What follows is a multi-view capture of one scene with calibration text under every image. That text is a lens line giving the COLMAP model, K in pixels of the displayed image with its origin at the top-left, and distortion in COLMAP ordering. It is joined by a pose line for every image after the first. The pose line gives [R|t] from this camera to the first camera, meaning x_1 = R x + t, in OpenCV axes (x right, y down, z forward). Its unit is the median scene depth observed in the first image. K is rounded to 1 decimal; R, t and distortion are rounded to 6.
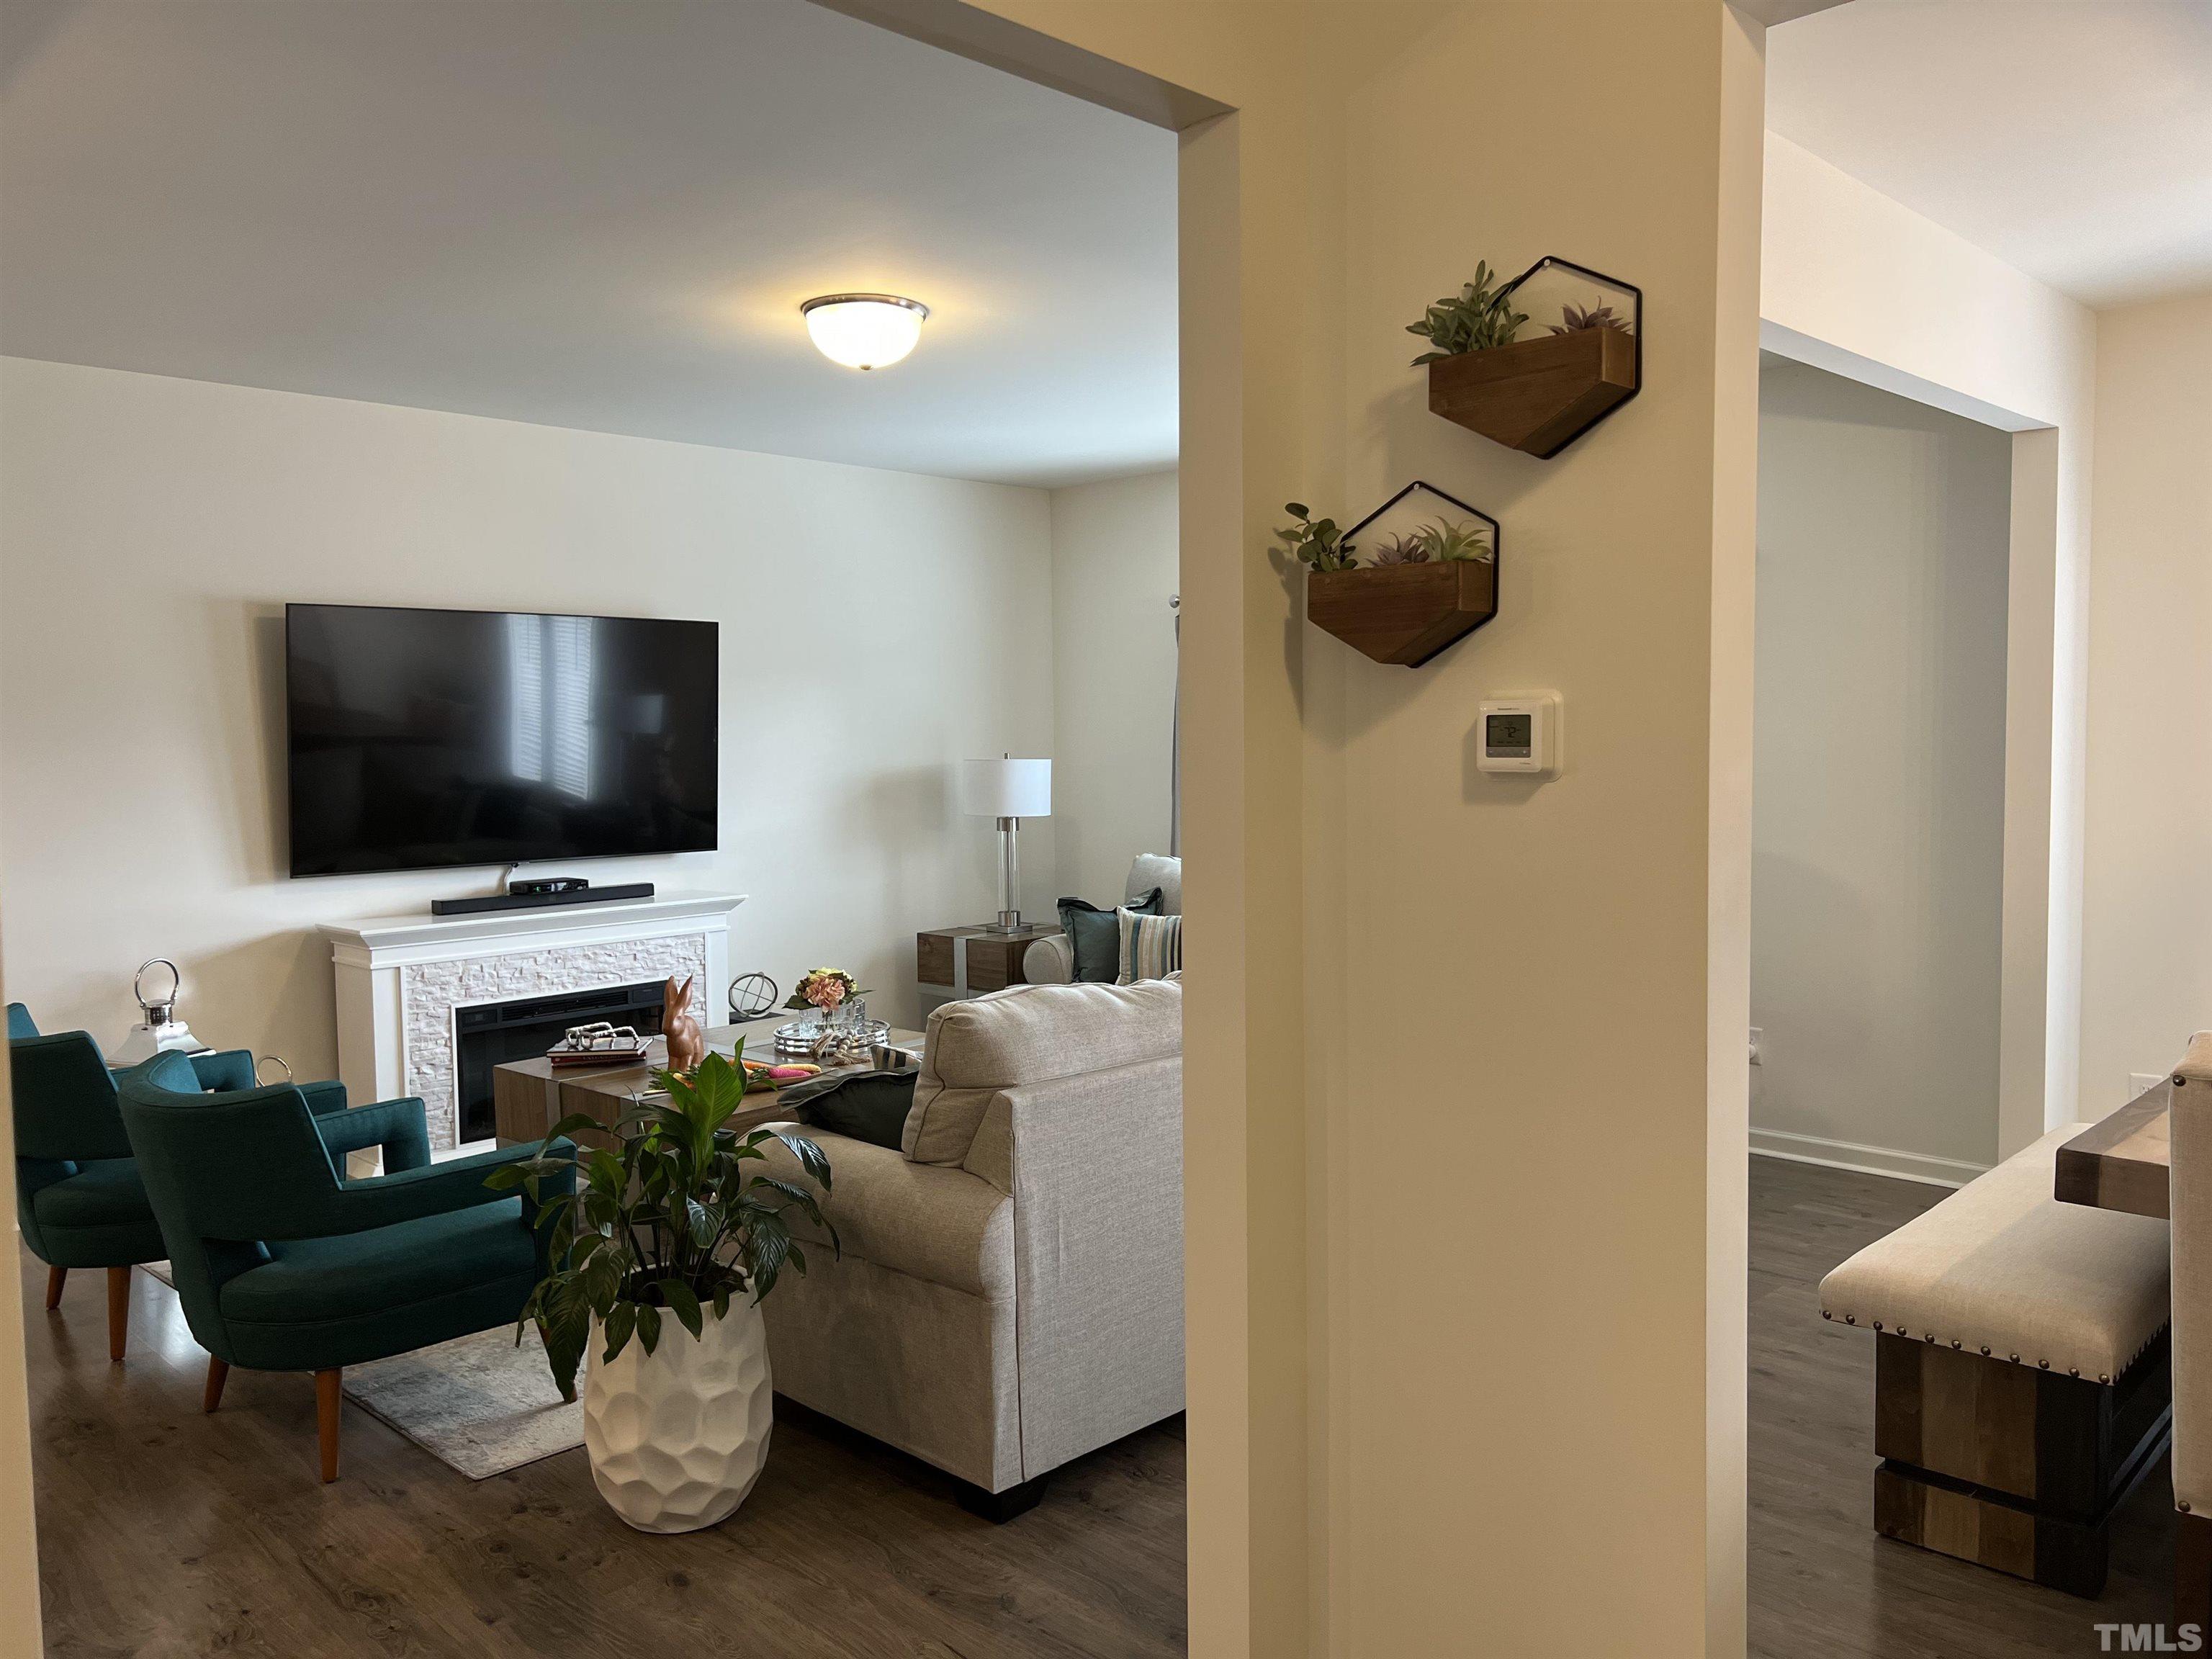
lens RADIAL K [[1608.2, 0, 1097.0], [0, 1608.2, 859.8], [0, 0, 1]] dist [-0.000370, -0.003841]
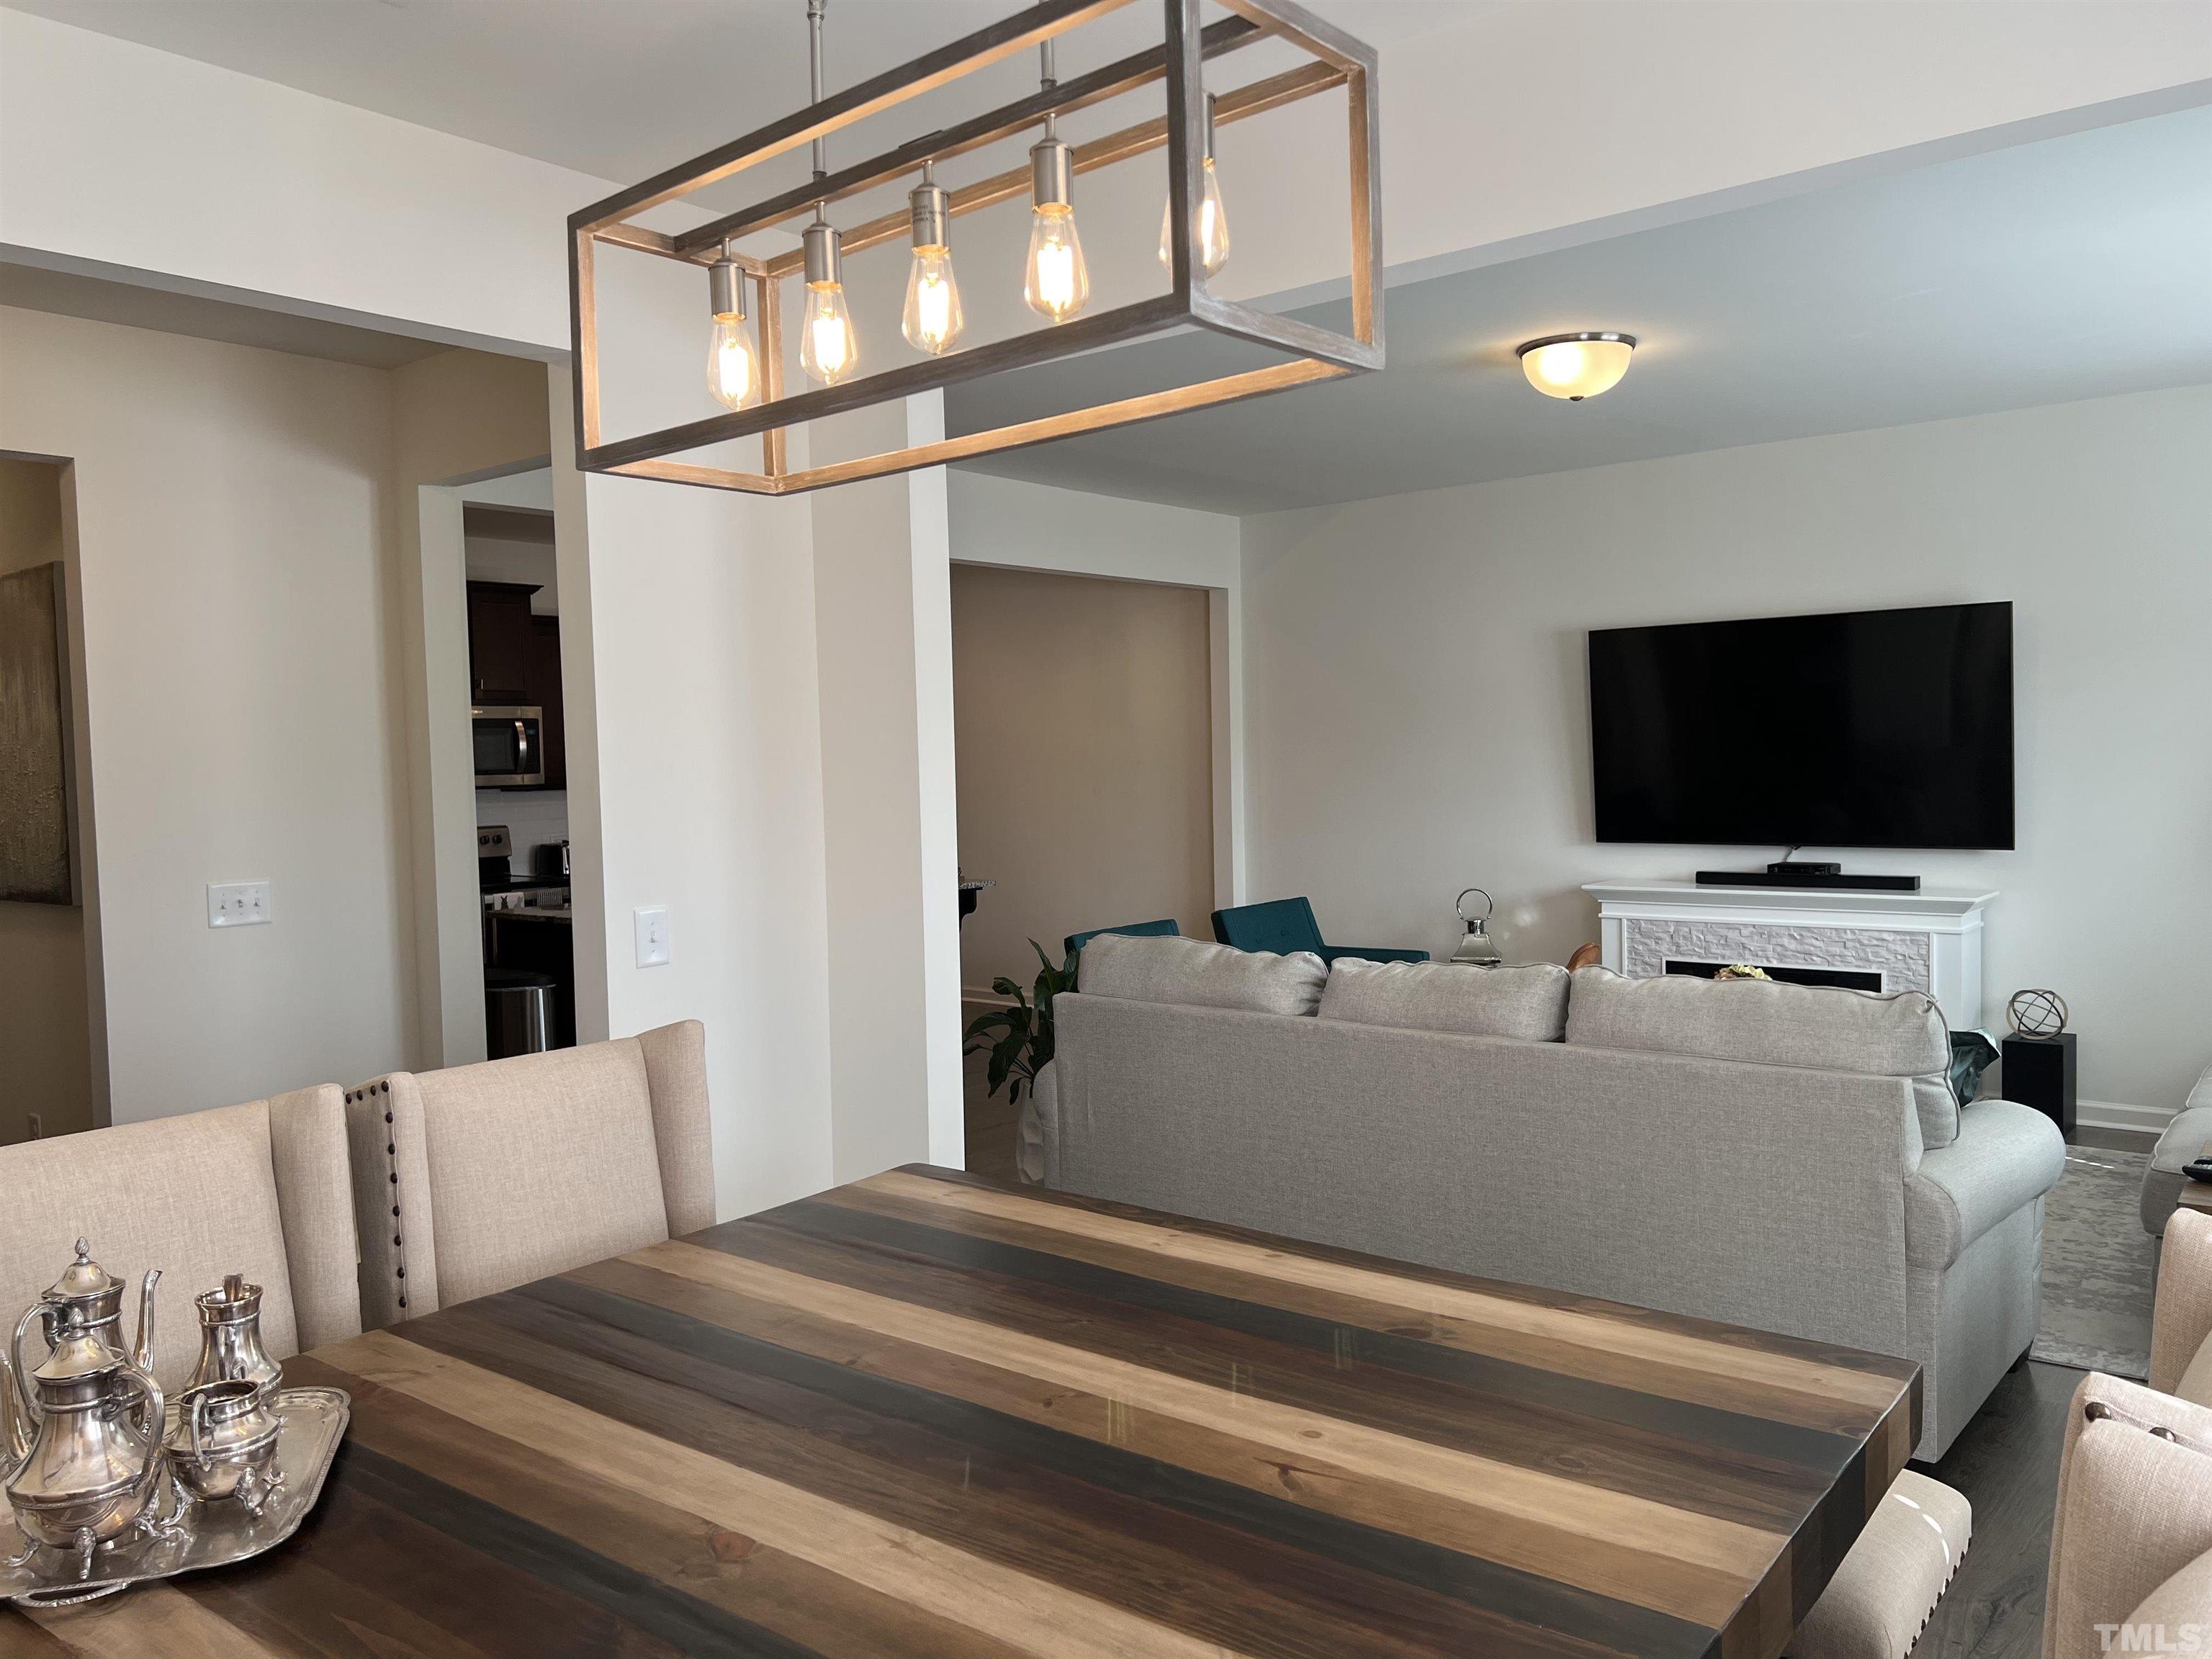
lens RADIAL K [[1608.2, 0, 1097.0], [0, 1608.2, 859.8], [0, 0, 1]] dist [-0.000370, -0.003841]
pose [[0.087239, 0.075981, -0.993286, 0.714013], [-0.053831, 0.995990, 0.071460, -0.042754], [0.994732, 0.047236, 0.090980, 0.453268]]
